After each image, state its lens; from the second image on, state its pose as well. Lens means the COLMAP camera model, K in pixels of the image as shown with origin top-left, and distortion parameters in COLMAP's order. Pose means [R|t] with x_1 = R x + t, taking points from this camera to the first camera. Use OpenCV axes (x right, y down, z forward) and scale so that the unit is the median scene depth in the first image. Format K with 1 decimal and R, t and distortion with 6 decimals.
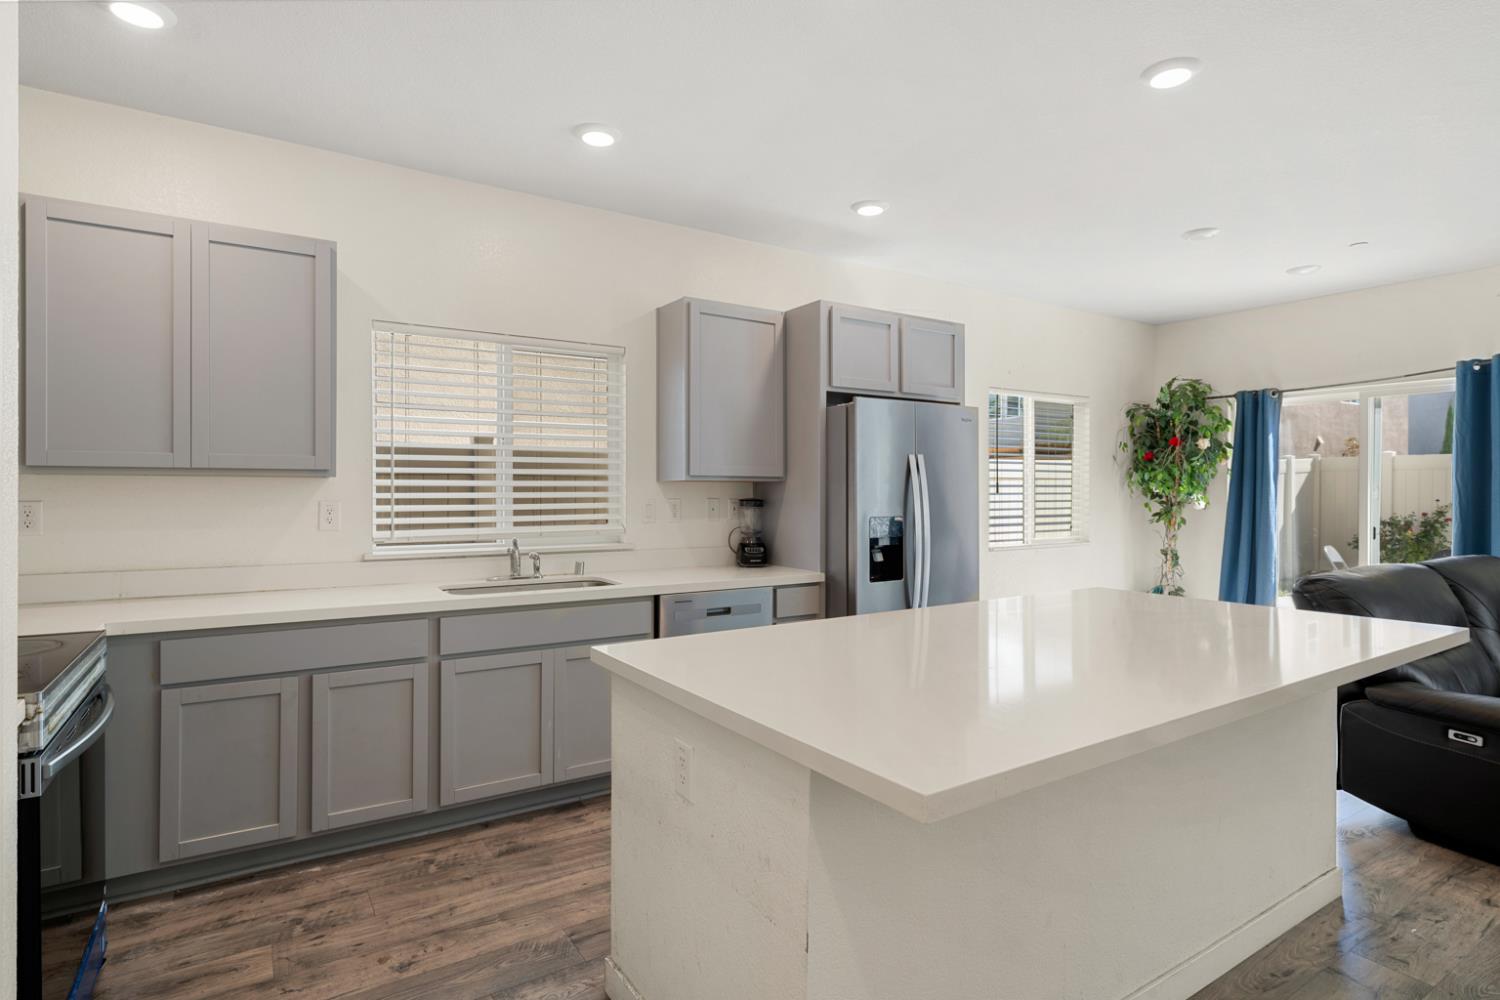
lens RADIAL K [[790.5, 0, 747.5], [0, 790.5, 494.7], [0, 0, 1]] dist [0.001131, -0.000523]
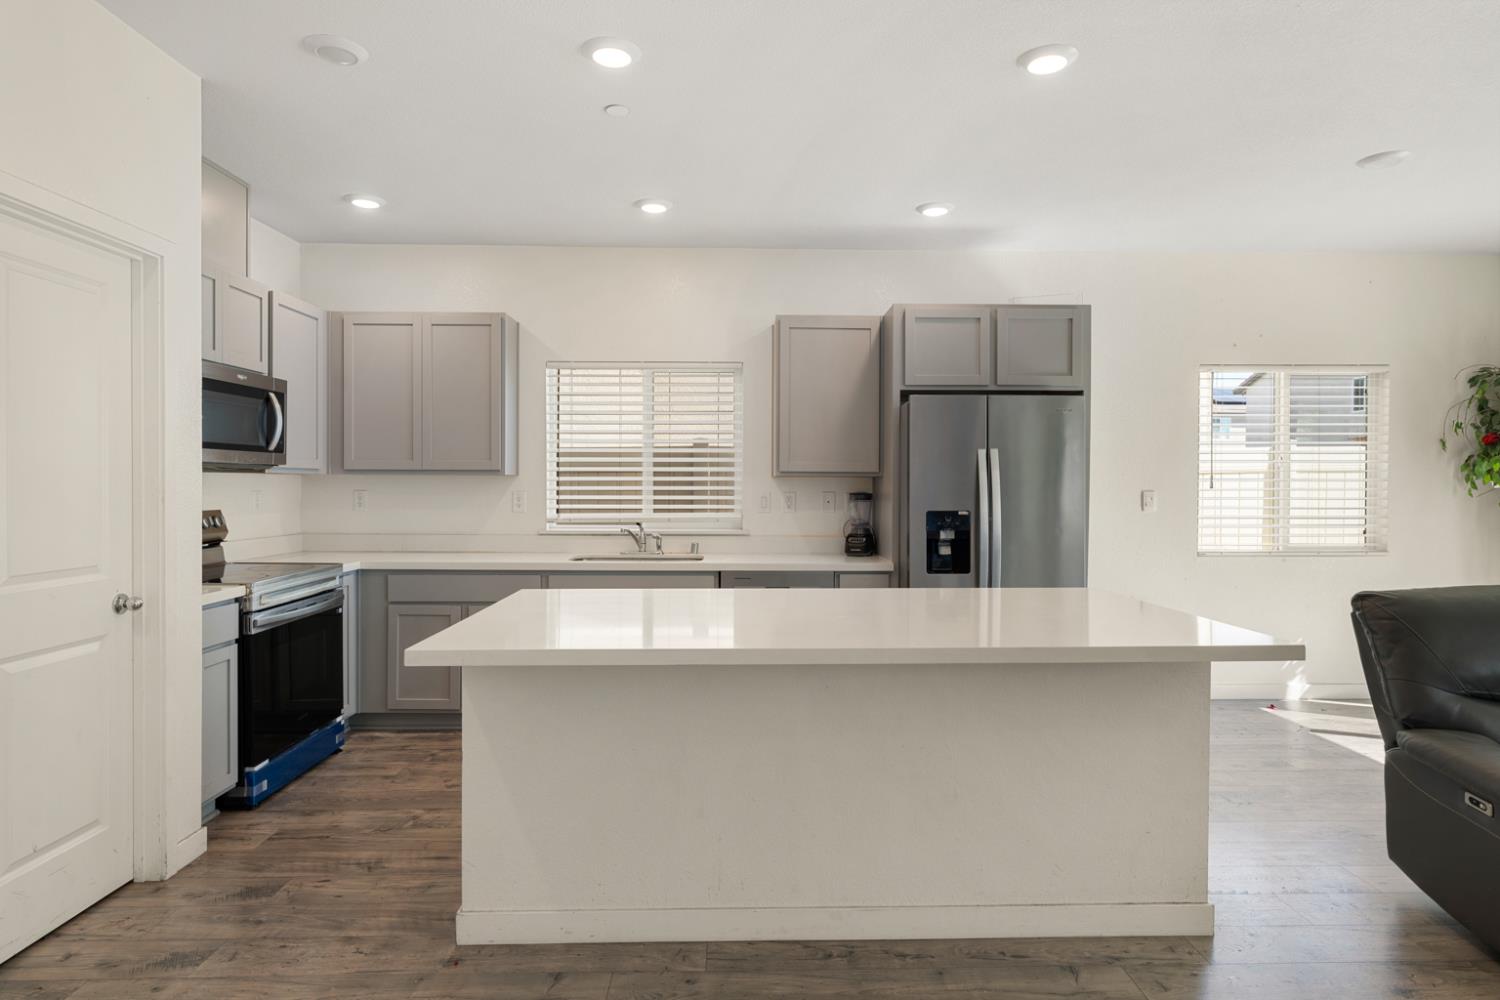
lens RADIAL K [[849.7, 0, 746.2], [0, 849.7, 496.4], [0, 0, 1]] dist [0.000482, 0.002548]
pose [[0.844813, 0.008399, -0.534995, 0.507866], [-0.004383, 0.999952, 0.008778, 0.001032], [0.535043, -0.005071, 0.844810, -0.060187]]
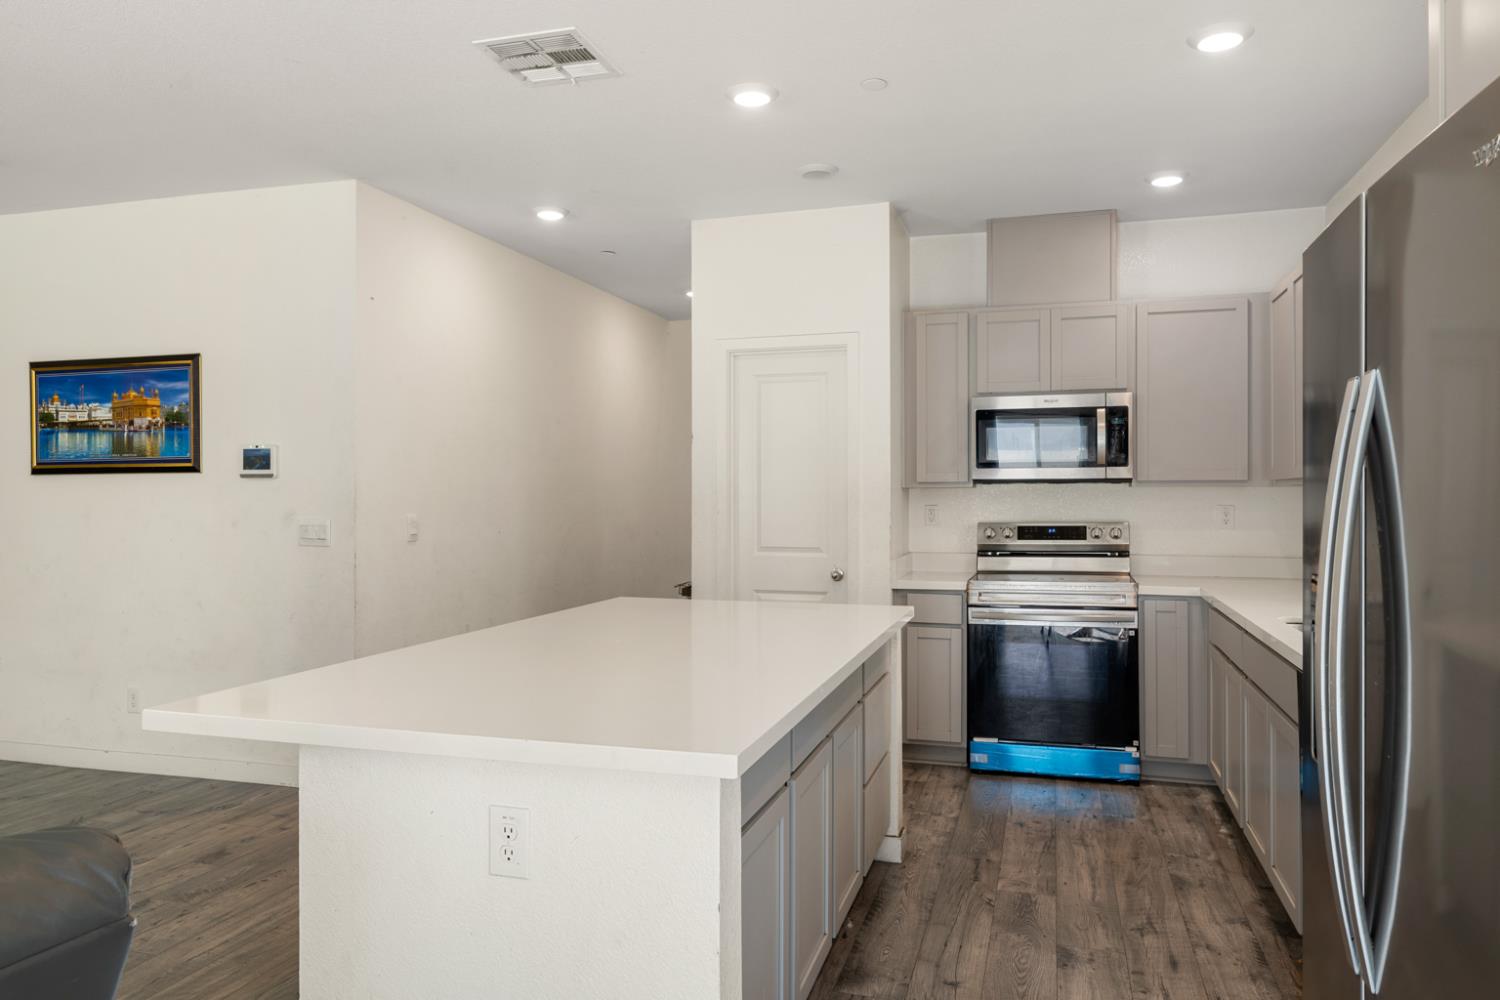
lens RADIAL K [[997.8, 0, 748.9], [0, 997.8, 498.6], [0, 0, 1]] dist [0.034547, 0.001107]
pose [[-0.769782, -0.003763, -0.638296, 0.594164], [-0.005898, 0.999982, 0.001217, 0.000674], [0.638279, 0.004702, -0.769790, 1.106960]]
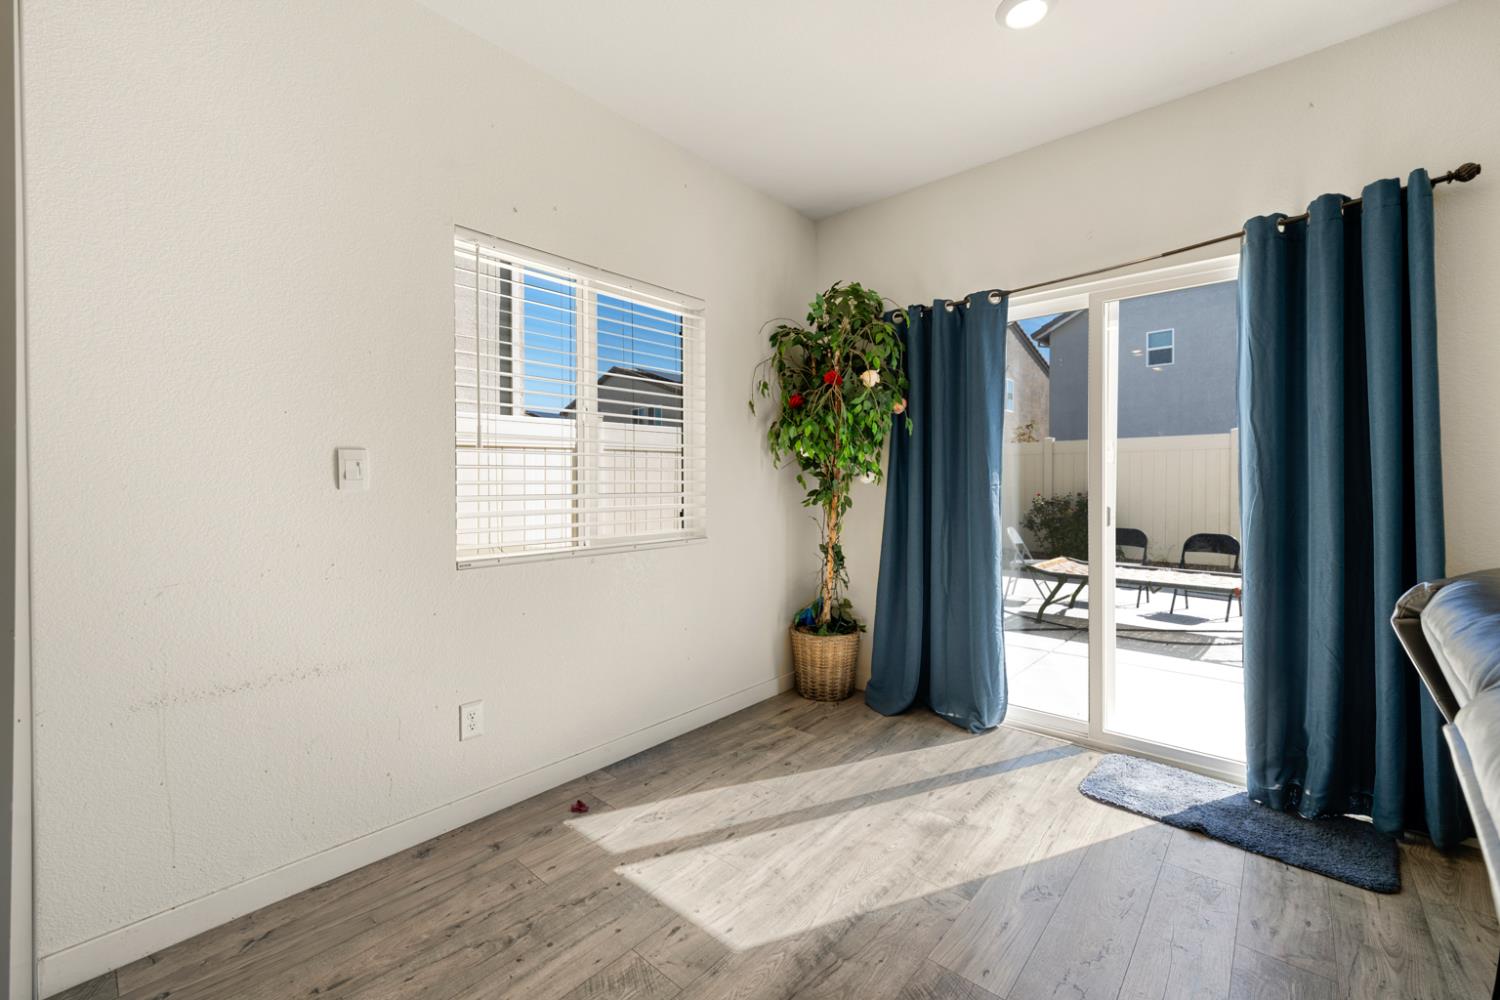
lens RADIAL K [[606.4, 0, 751.3], [0, 606.4, 483.9], [0, 0, 1]] dist [0.000005, 0.000208]
pose [[0.965020, -0.004379, 0.262138, 0.503011], [0.006016, 0.999967, -0.005441, 0.030079], [-0.262106, 0.006828, 0.965015, 0.785767]]
